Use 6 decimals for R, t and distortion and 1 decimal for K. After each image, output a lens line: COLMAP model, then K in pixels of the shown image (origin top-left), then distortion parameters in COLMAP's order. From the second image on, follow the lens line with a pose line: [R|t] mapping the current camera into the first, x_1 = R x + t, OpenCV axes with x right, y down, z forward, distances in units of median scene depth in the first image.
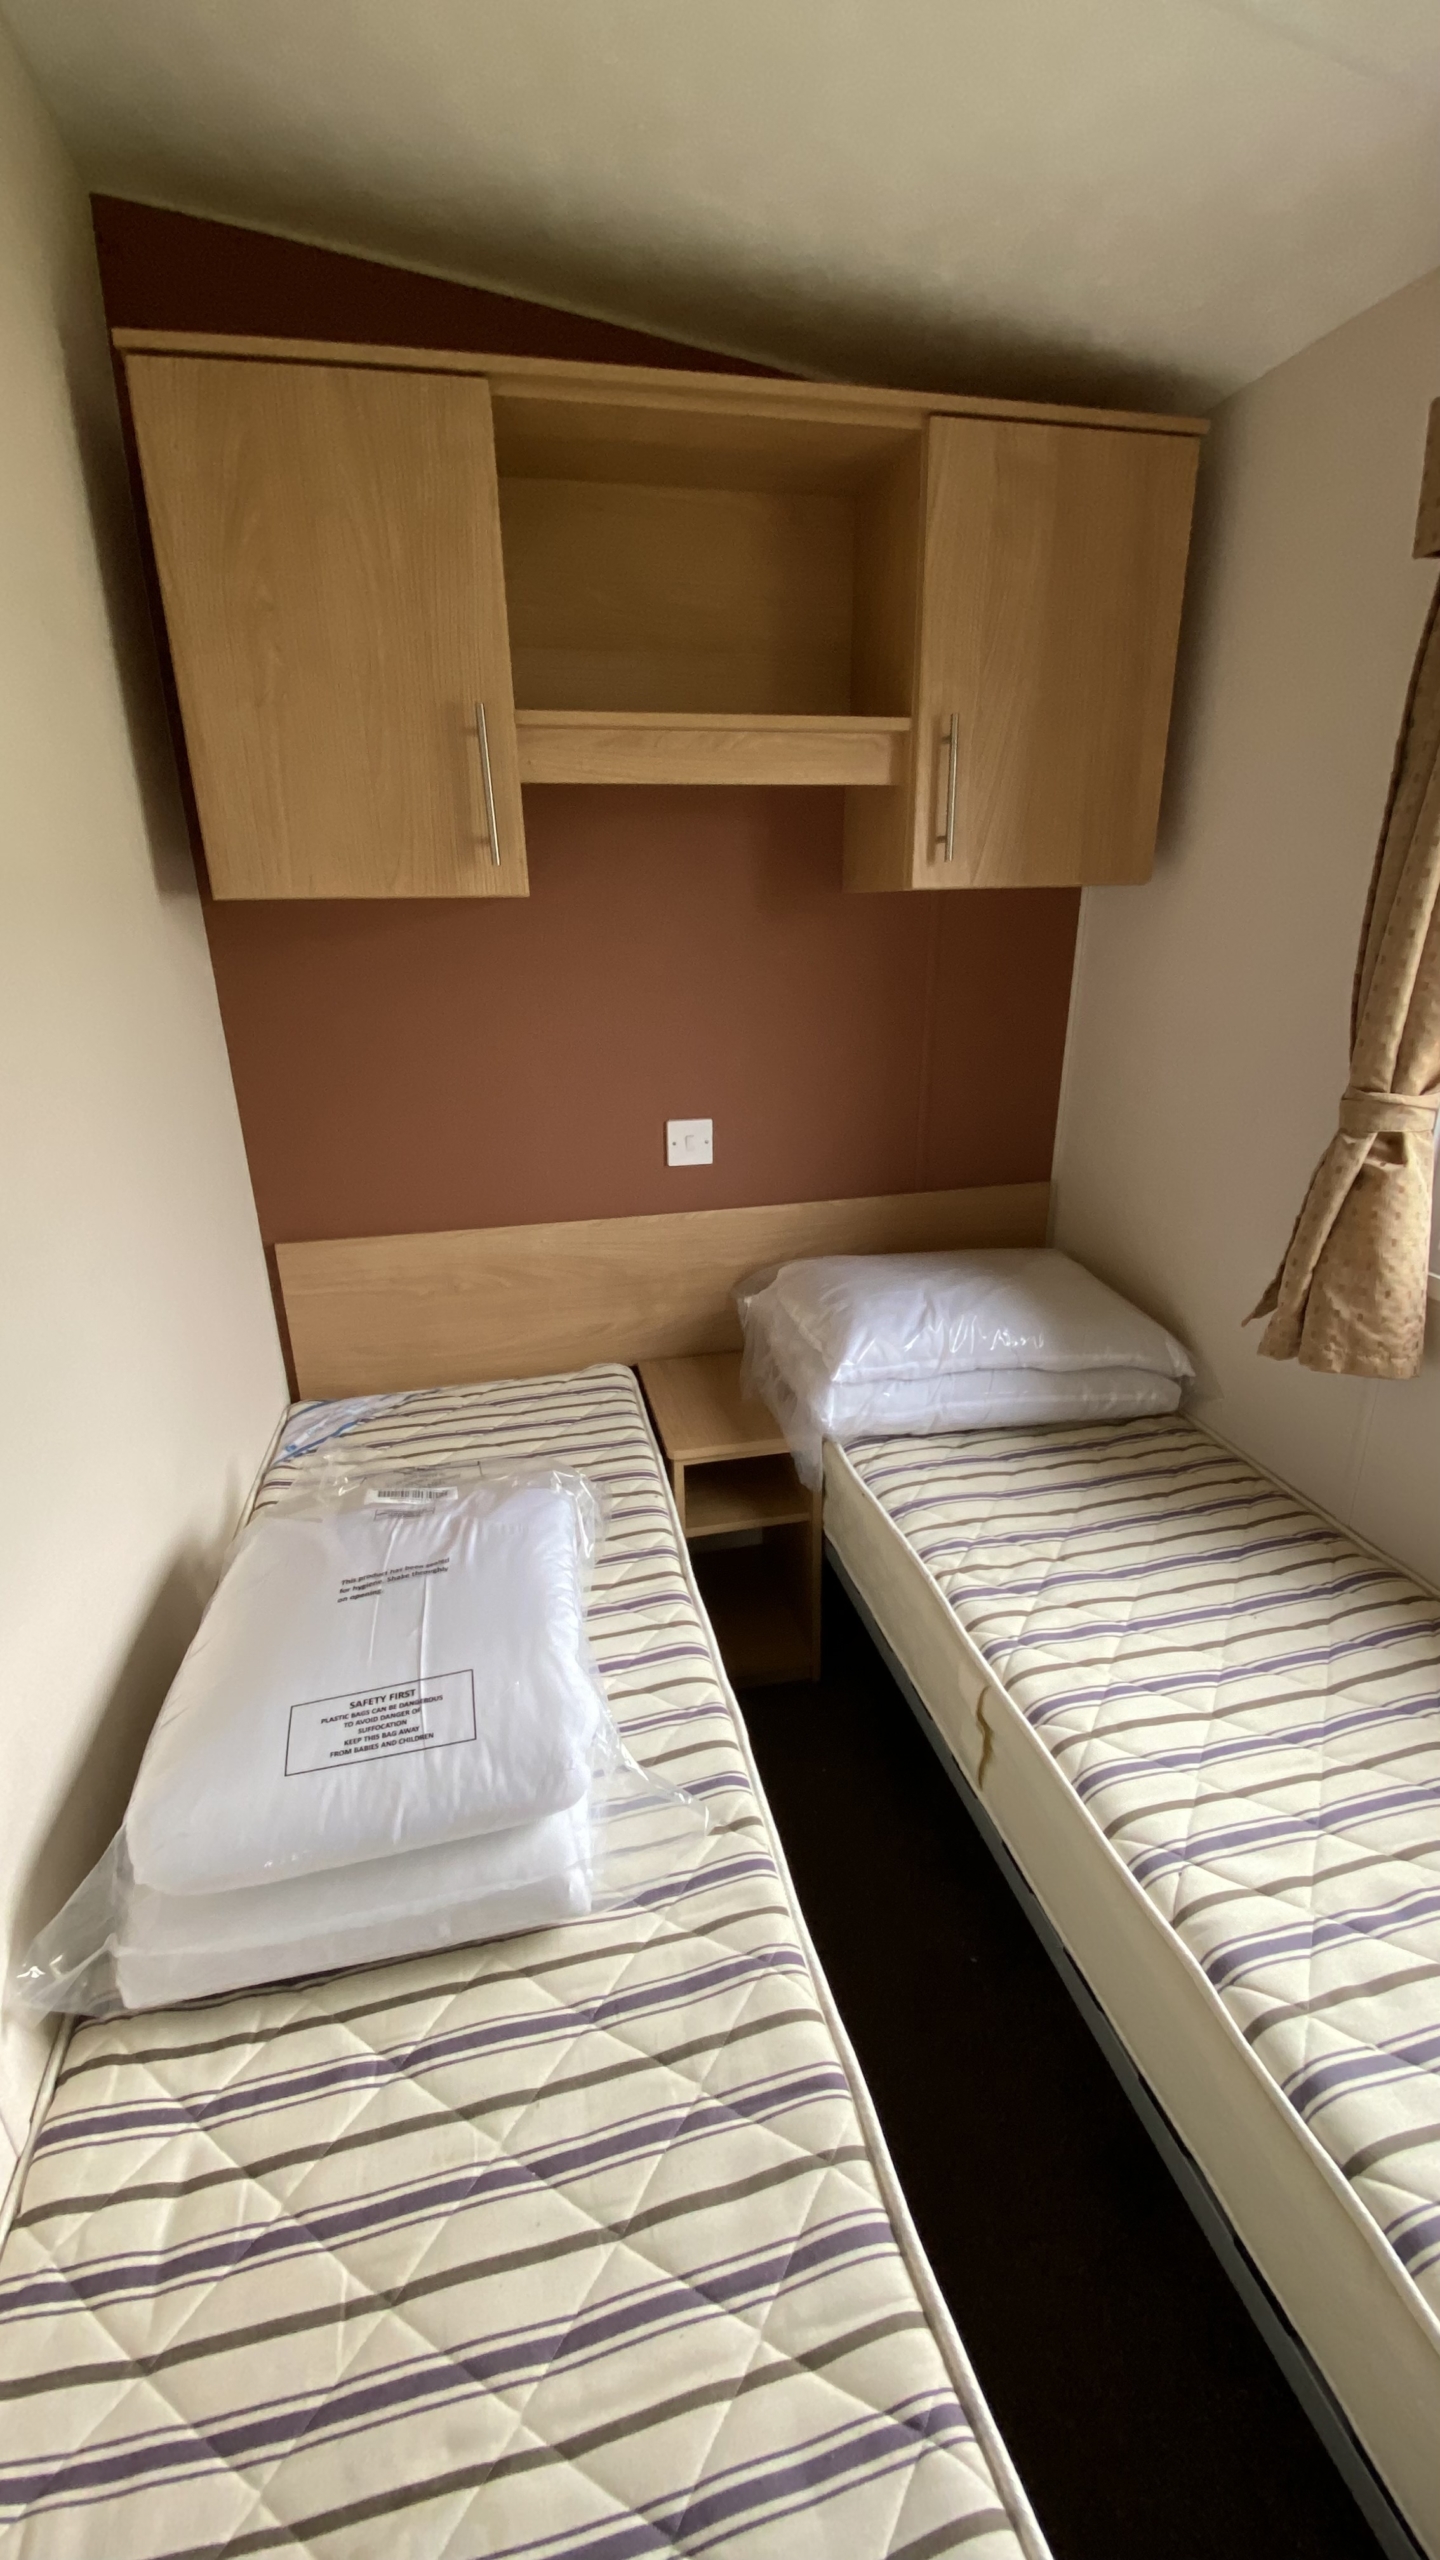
lens RADIAL K [[1056.8, 0, 728.7], [0, 1056.8, 1279.0], [0, 0, 1]] dist [0.000084, -0.000512]
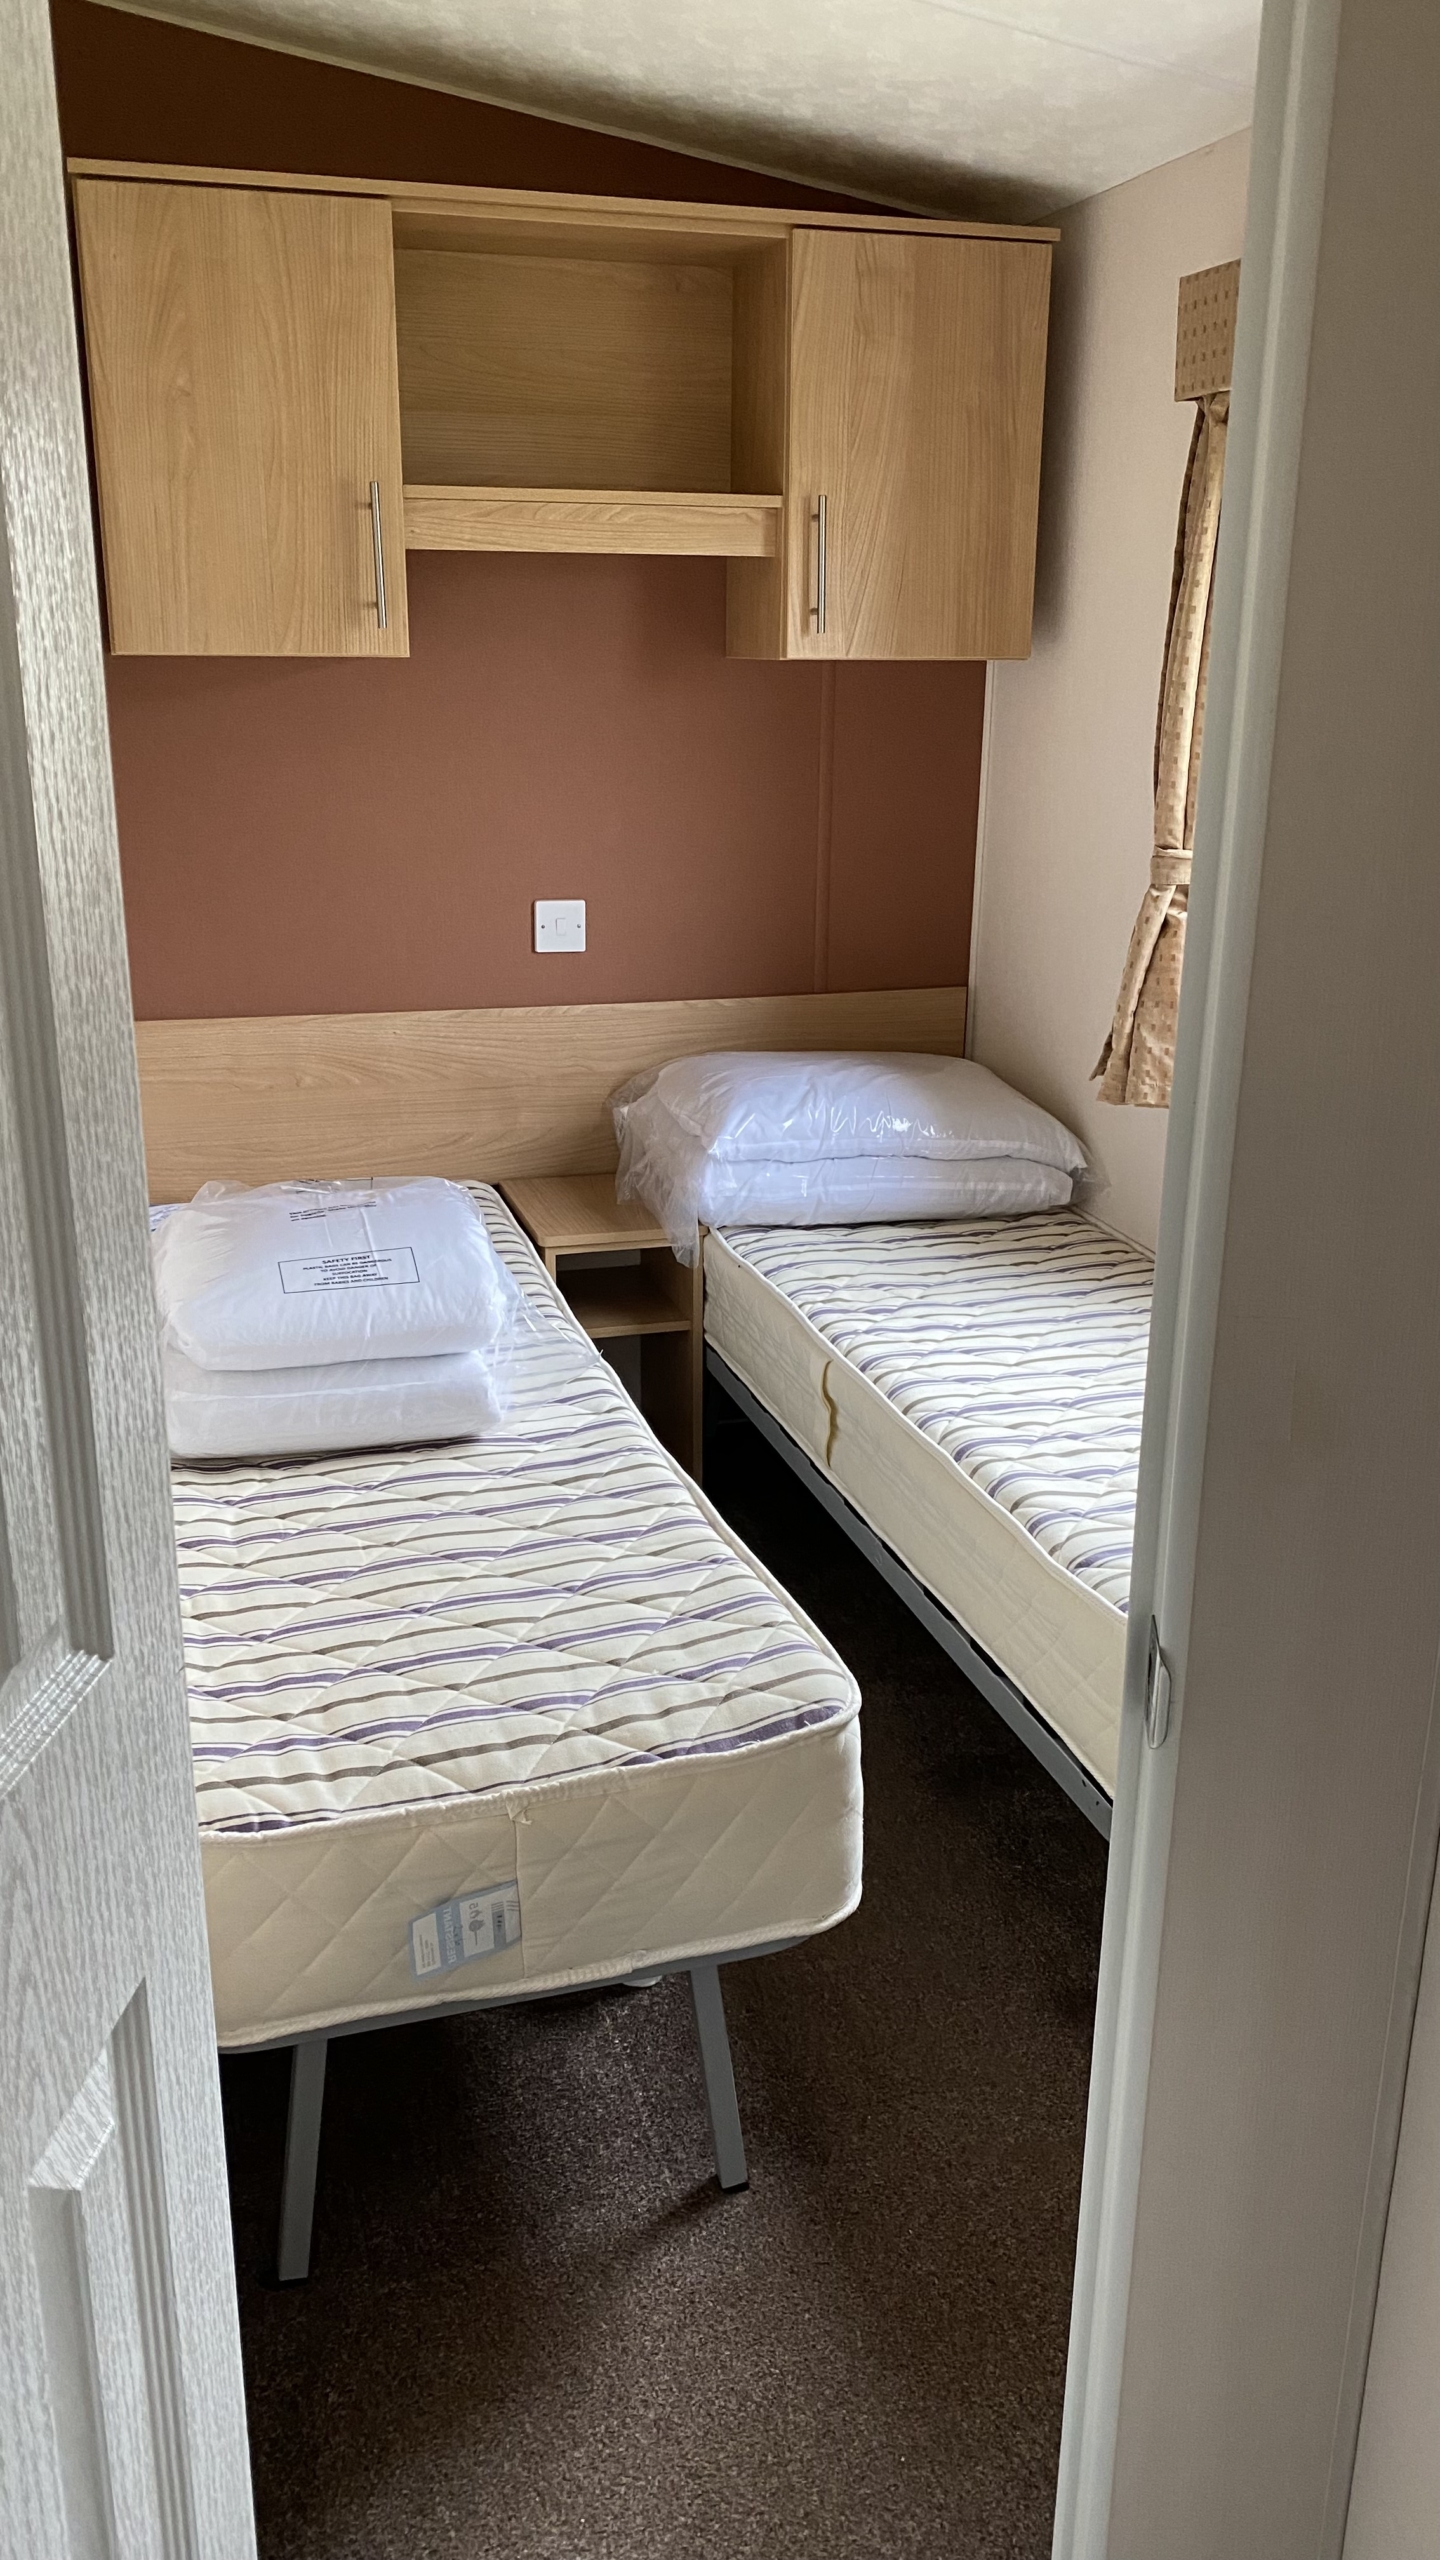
lens RADIAL K [[1901.2, 0, 713.6], [0, 1901.2, 1280.4], [0, 0, 1]] dist [0.001851, -0.004316]
pose [[0.998141, 0.003988, 0.060810, -0.005040], [-0.002874, 0.999827, -0.018400, 0.279950], [-0.060873, 0.018191, 0.997980, -0.865842]]
